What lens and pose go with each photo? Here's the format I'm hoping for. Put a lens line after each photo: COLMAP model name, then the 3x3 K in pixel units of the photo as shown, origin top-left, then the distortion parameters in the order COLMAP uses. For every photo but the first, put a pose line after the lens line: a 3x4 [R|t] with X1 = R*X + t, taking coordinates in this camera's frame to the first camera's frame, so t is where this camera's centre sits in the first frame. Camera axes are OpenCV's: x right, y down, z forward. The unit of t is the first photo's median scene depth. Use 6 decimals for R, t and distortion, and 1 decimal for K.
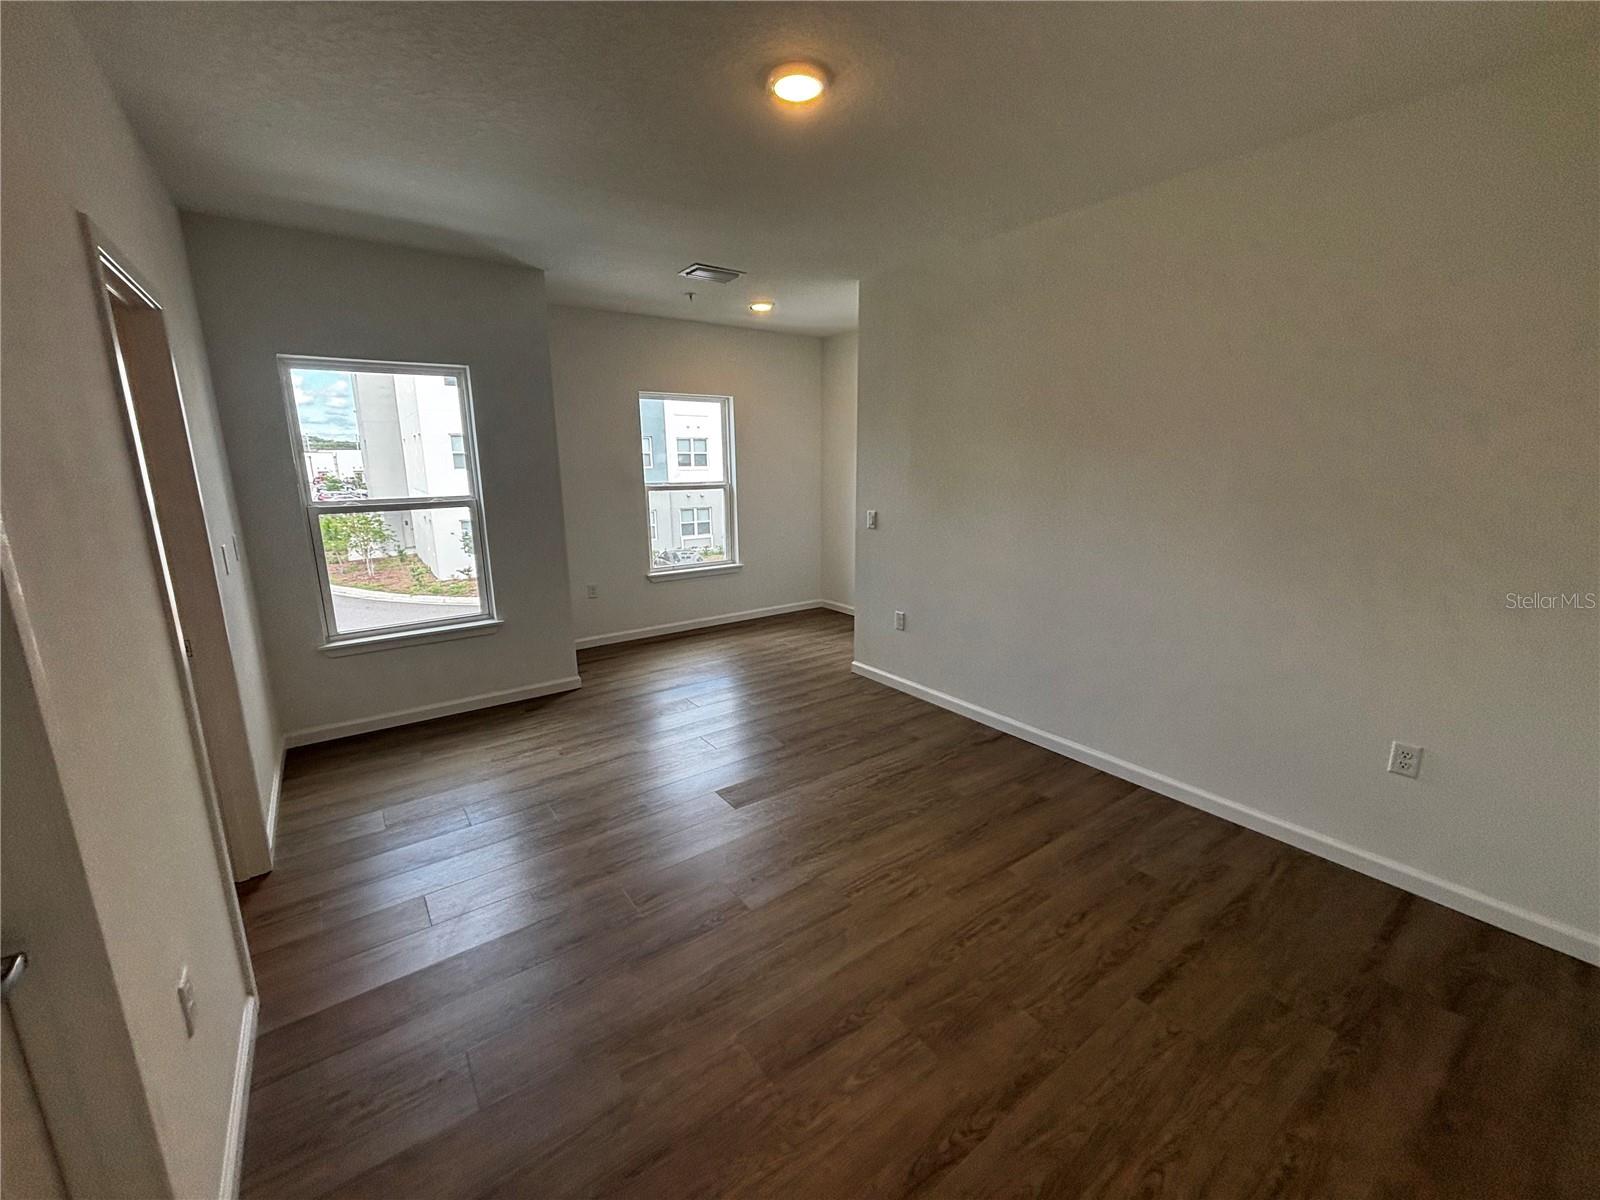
lens RADIAL K [[642.7, 0, 805.5], [0, 642.7, 596.2], [0, 0, 1]] dist [-0.001583, -0.000069]
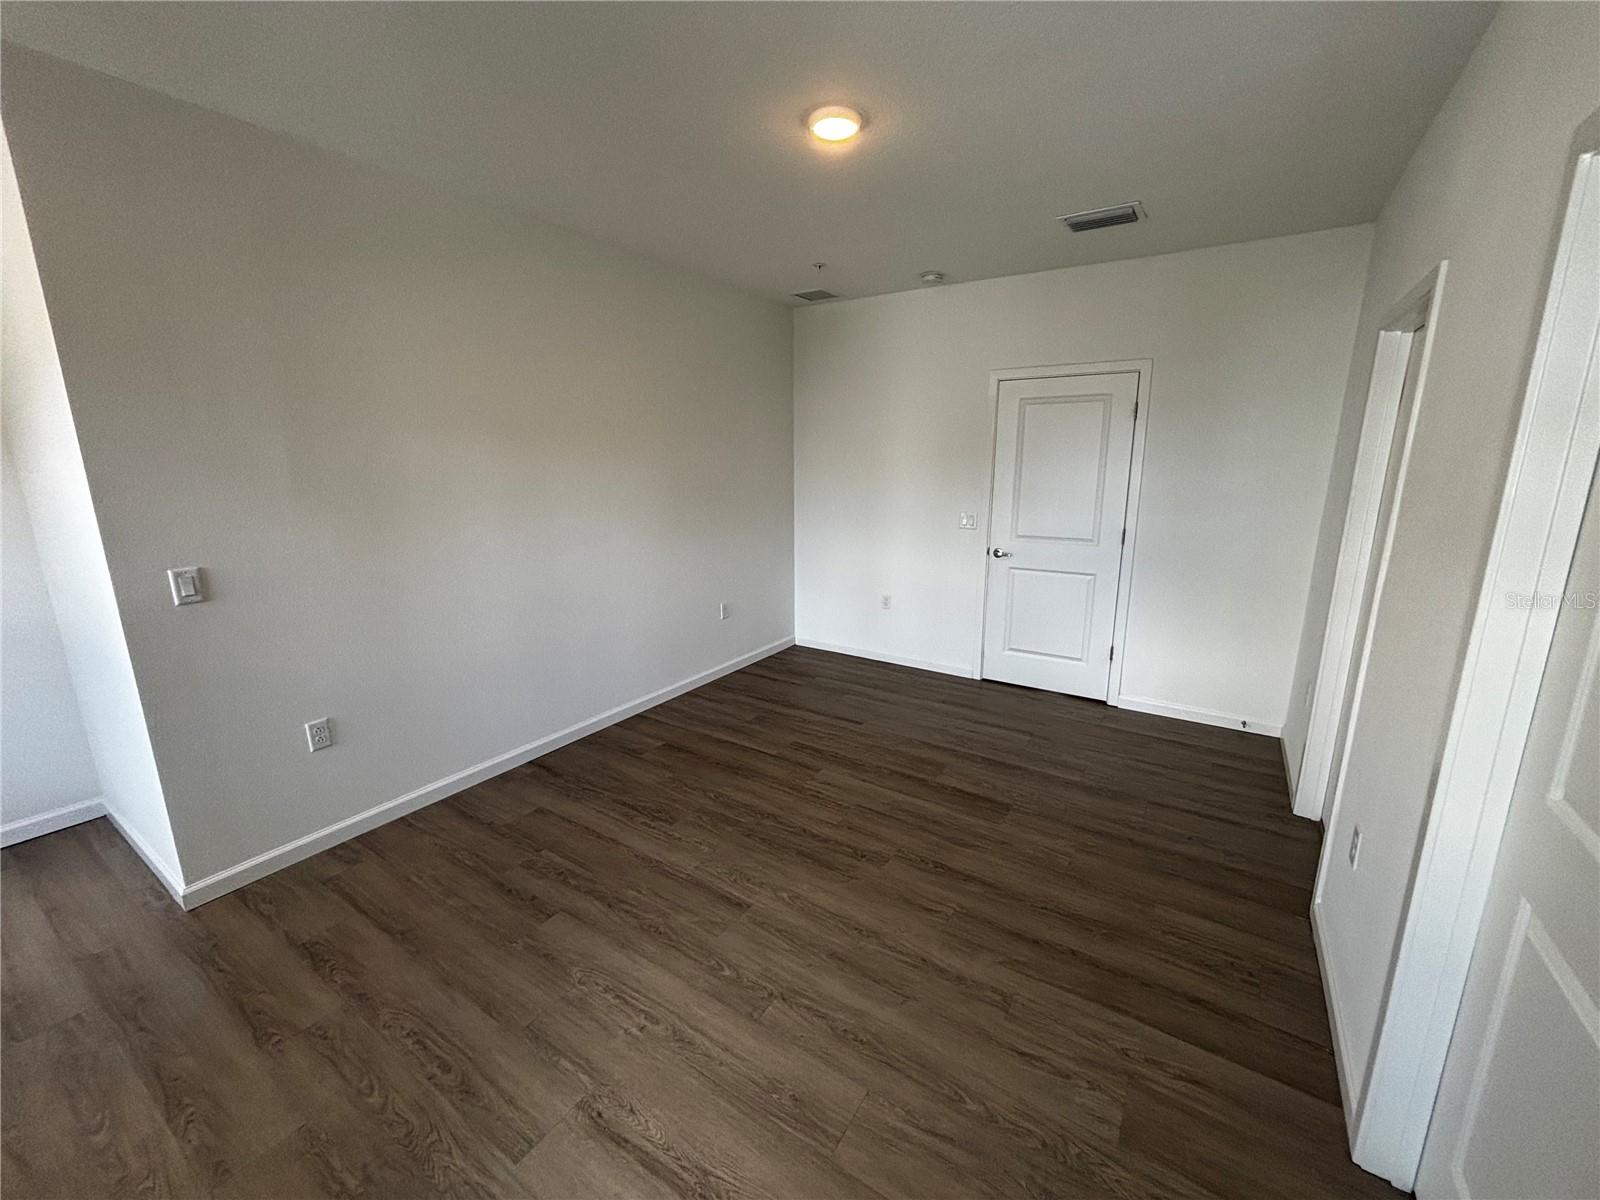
lens RADIAL K [[646.6, 0, 809.0], [0, 646.6, 600.0], [0, 0, 1]] dist [-0.001988, -0.000100]
pose [[-0.353896, -0.200972, 0.913438, -0.432477], [0.203675, 0.936642, 0.284987, -0.126767], [-0.912839, 0.286900, -0.290541, 0.586875]]
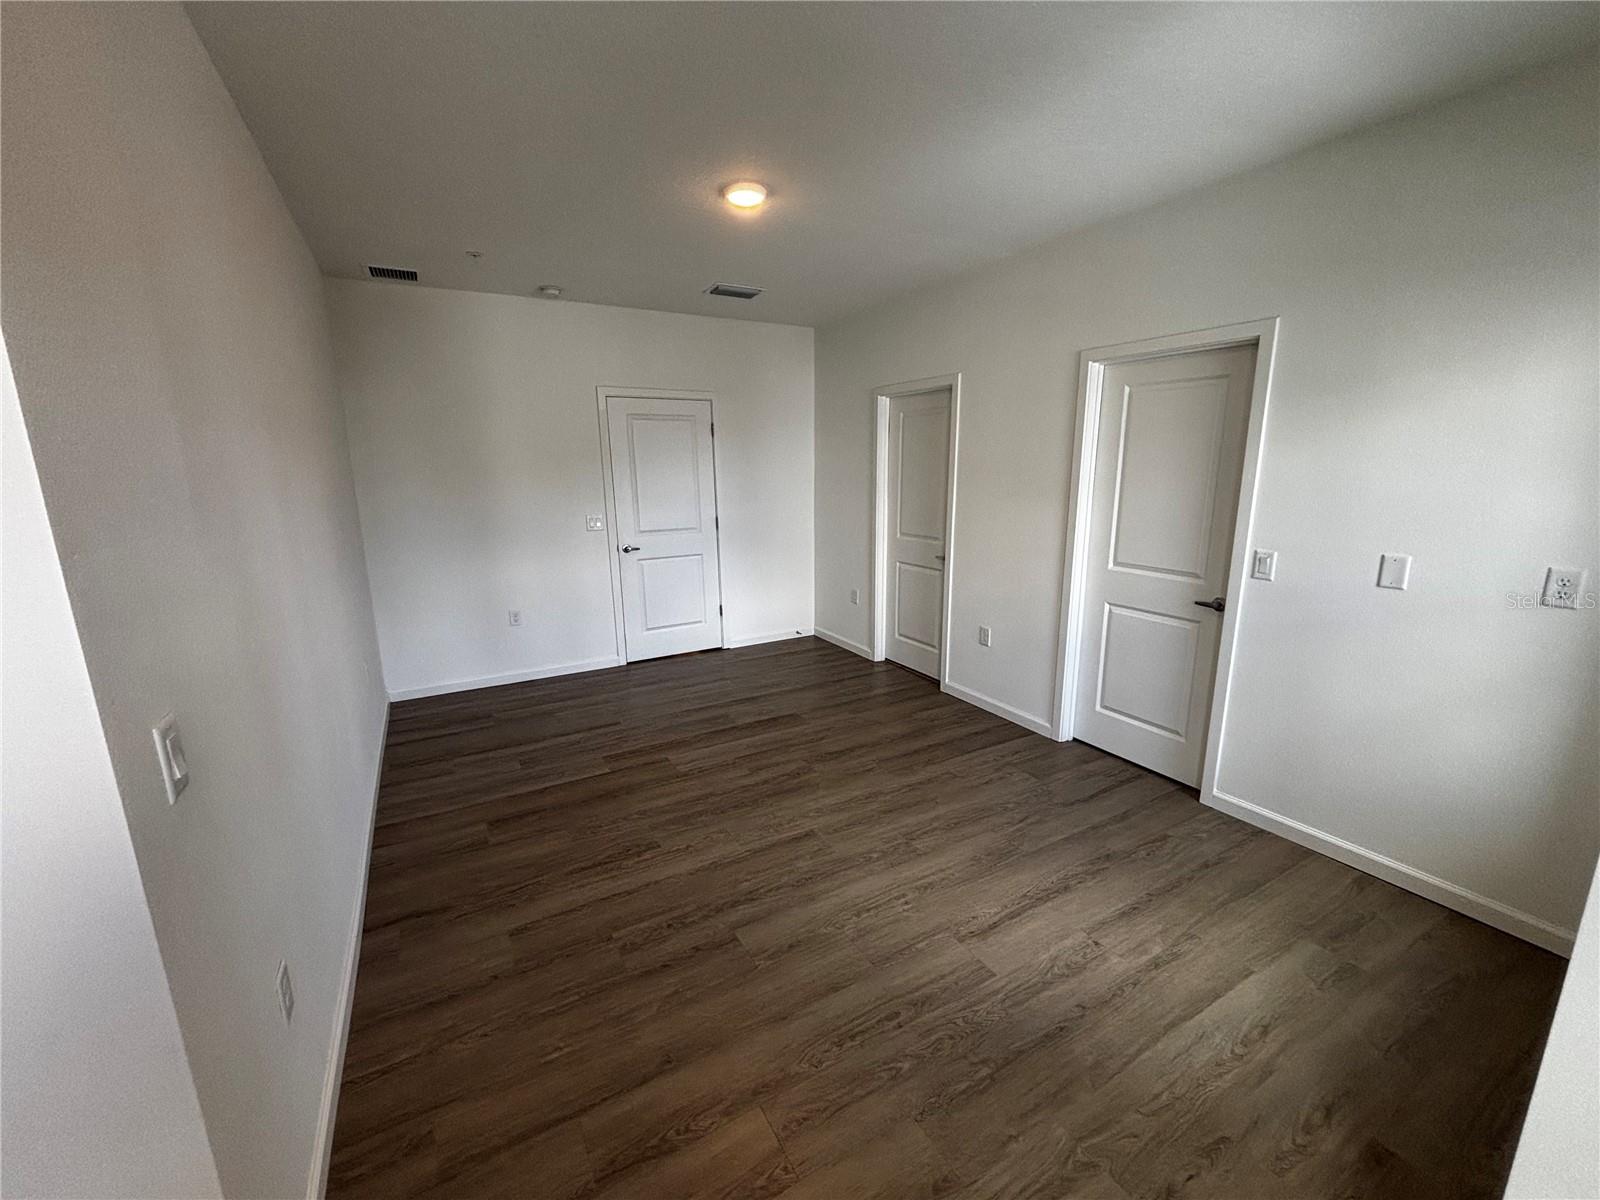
lens RADIAL K [[635.9, 0, 794.1], [0, 635.9, 609.7], [0, 0, 1]] dist [-0.000720, -0.000090]
pose [[-0.991174, -0.007802, 0.132336, -0.113443], [0.050570, 0.900526, 0.431851, -0.205772], [-0.122542, 0.434732, -0.892184, 0.943514]]
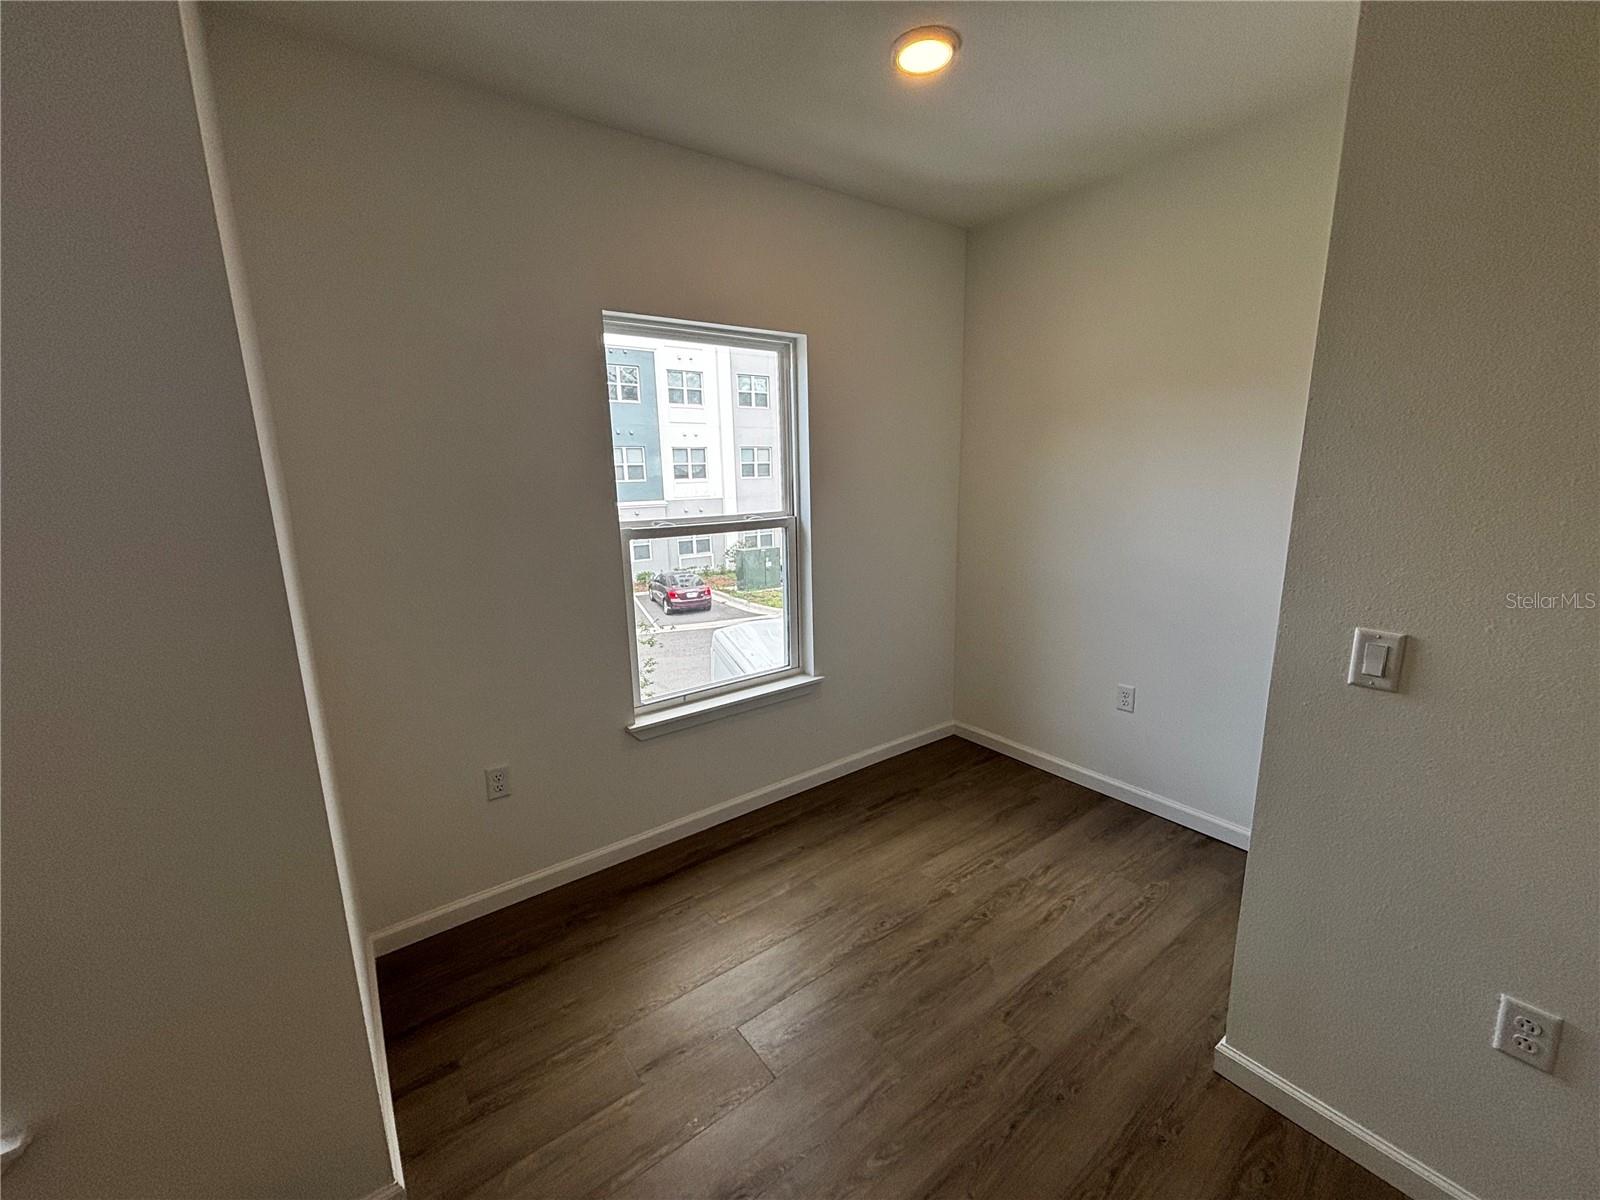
lens RADIAL K [[636.3, 0, 803.8], [0, 636.3, 597.2], [0, 0, 1]] dist [0.065353, -0.027067]
pose [[0.999910, -0.012380, 0.005172, -0.131321], [0.012448, 0.999833, -0.013409, -0.121343], [-0.005005, 0.013472, 0.999897, 0.579630]]
